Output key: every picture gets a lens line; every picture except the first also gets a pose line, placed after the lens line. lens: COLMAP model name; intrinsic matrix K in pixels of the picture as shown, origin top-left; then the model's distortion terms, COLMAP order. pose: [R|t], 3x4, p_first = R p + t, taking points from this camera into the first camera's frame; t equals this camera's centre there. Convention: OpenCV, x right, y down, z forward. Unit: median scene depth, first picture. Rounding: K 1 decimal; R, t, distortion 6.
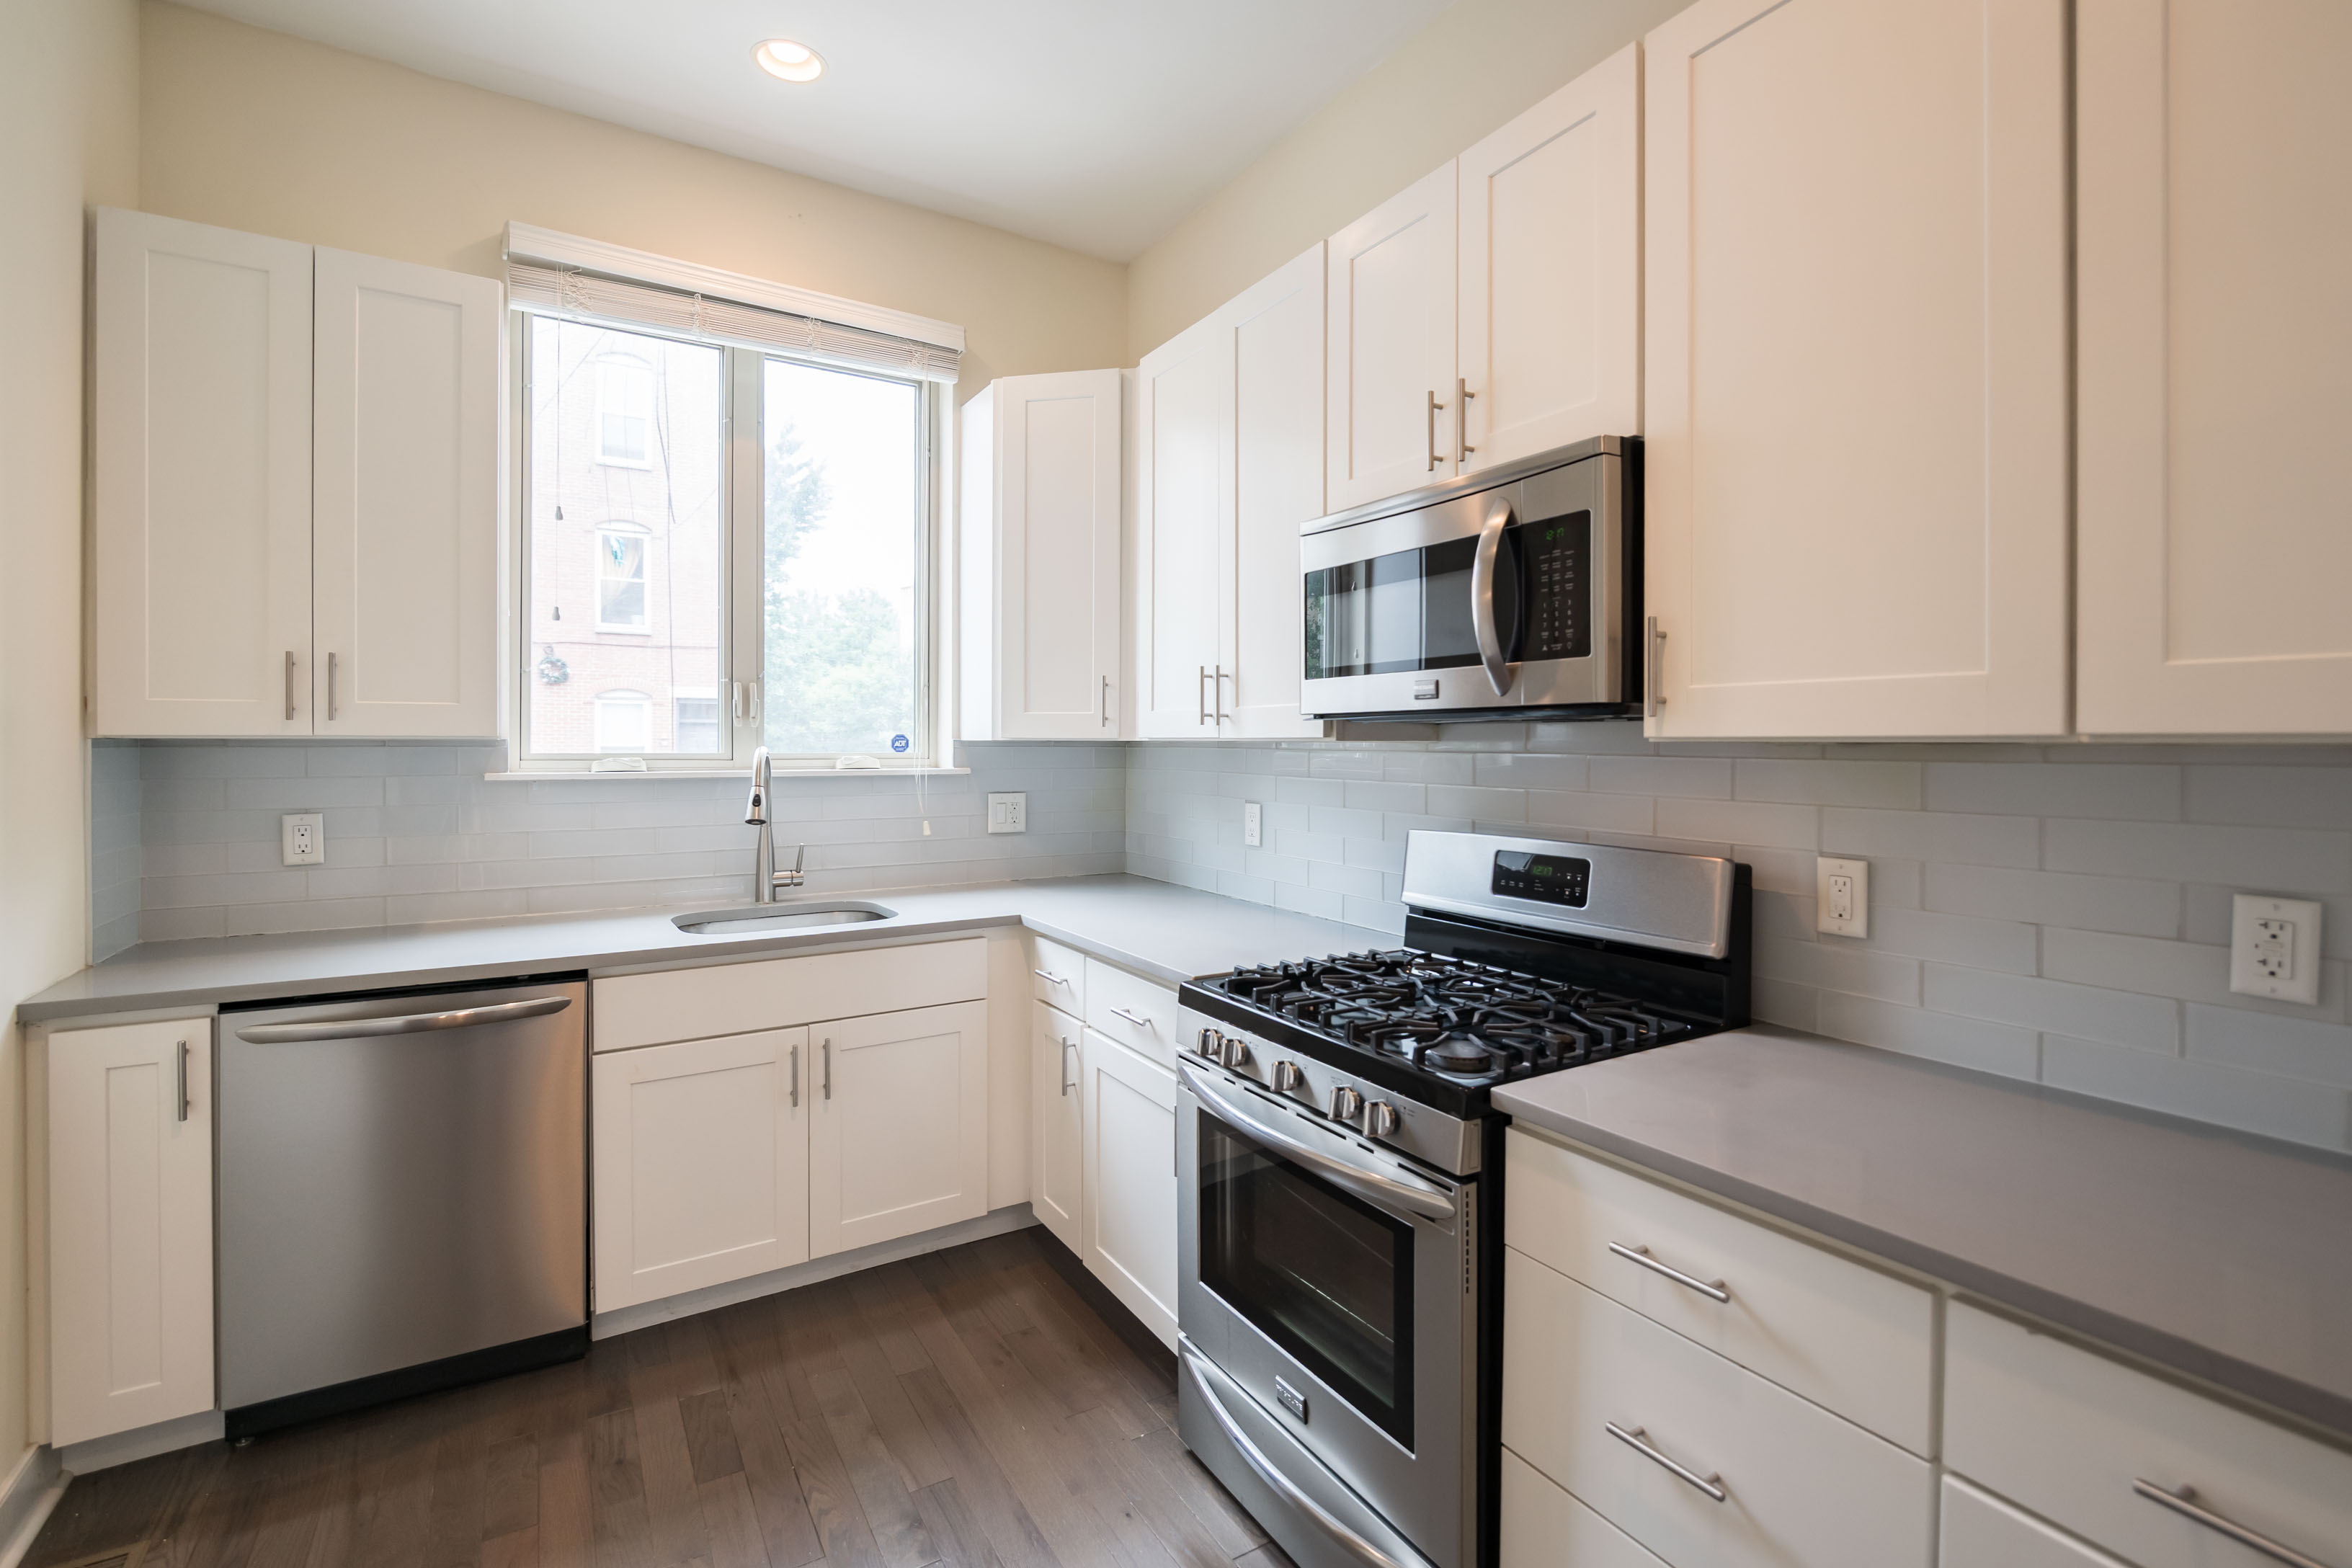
lens RADIAL K [[1021.3, 0, 1176.2], [0, 1021.3, 749.6], [0, 0, 1]] dist [-0.011957, -0.000697]
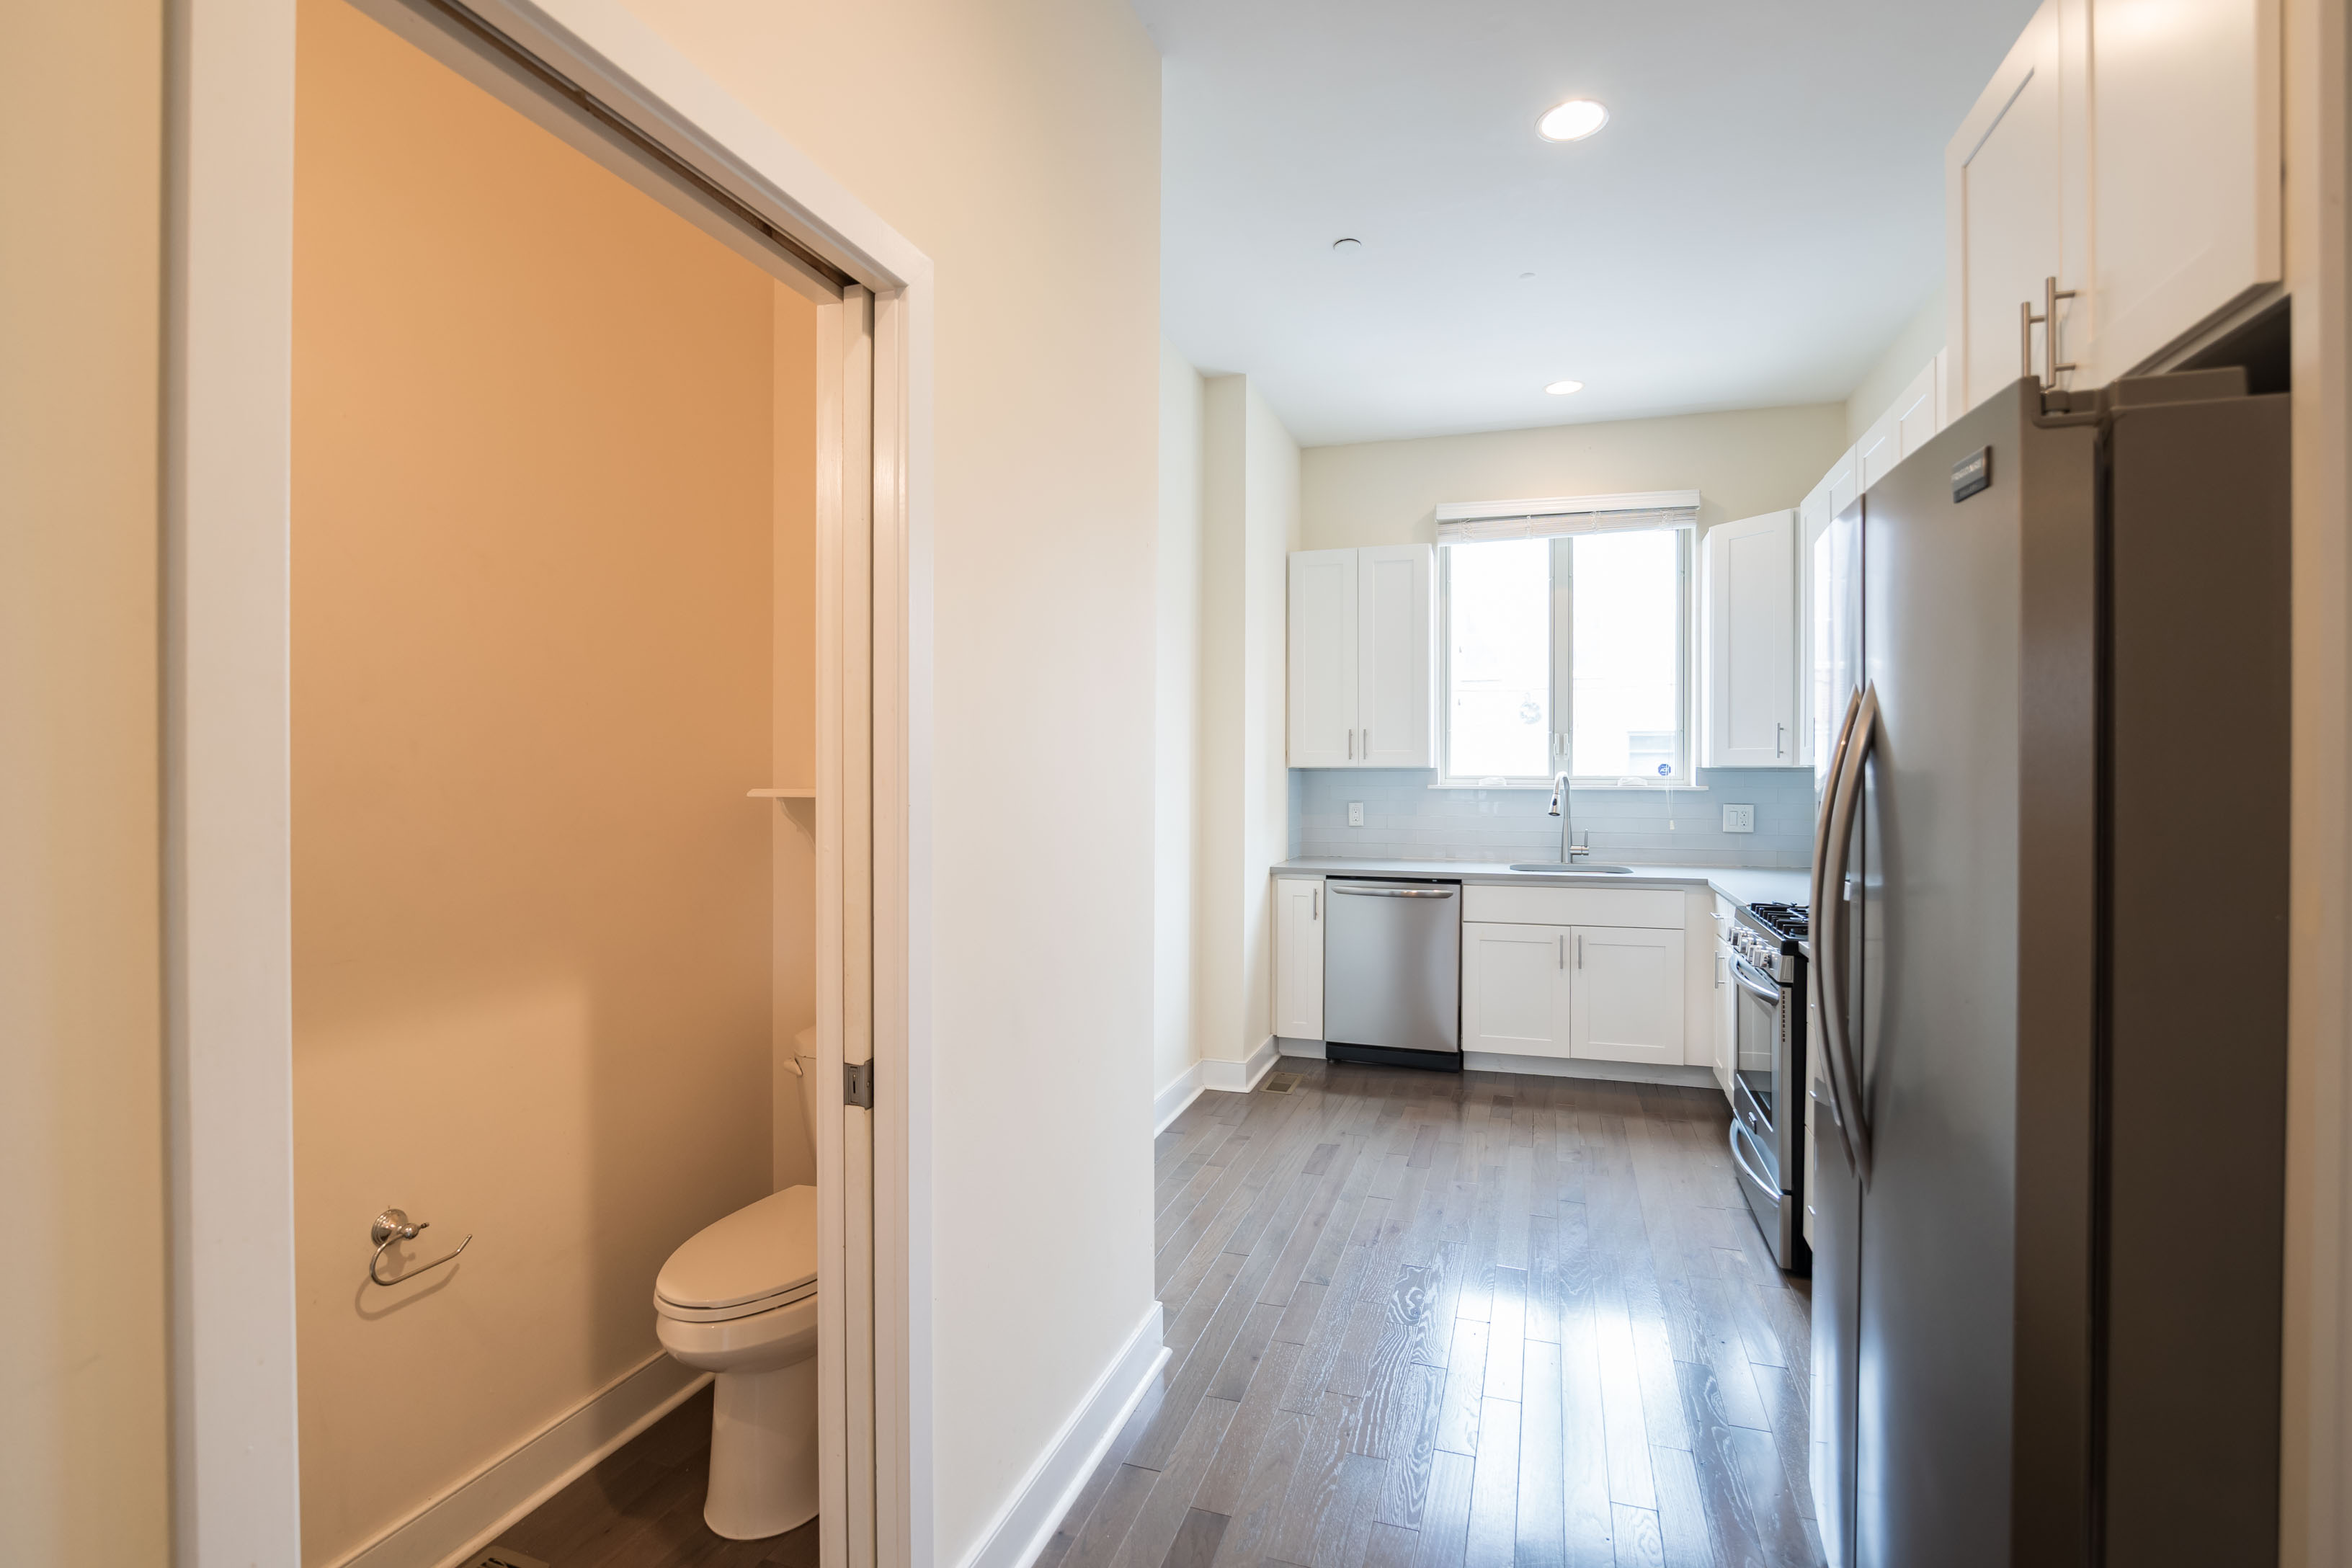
lens RADIAL K [[1045.6, 0, 1176.0], [0, 1045.6, 784.0], [0, 0, 1]] dist [-0.000044, 0.000028]
pose [[0.620608, 0.008857, -0.784071, 0.632370], [-0.004630, 0.999960, 0.007630, 0.008523], [0.784108, -0.001105, 0.620624, -0.669541]]
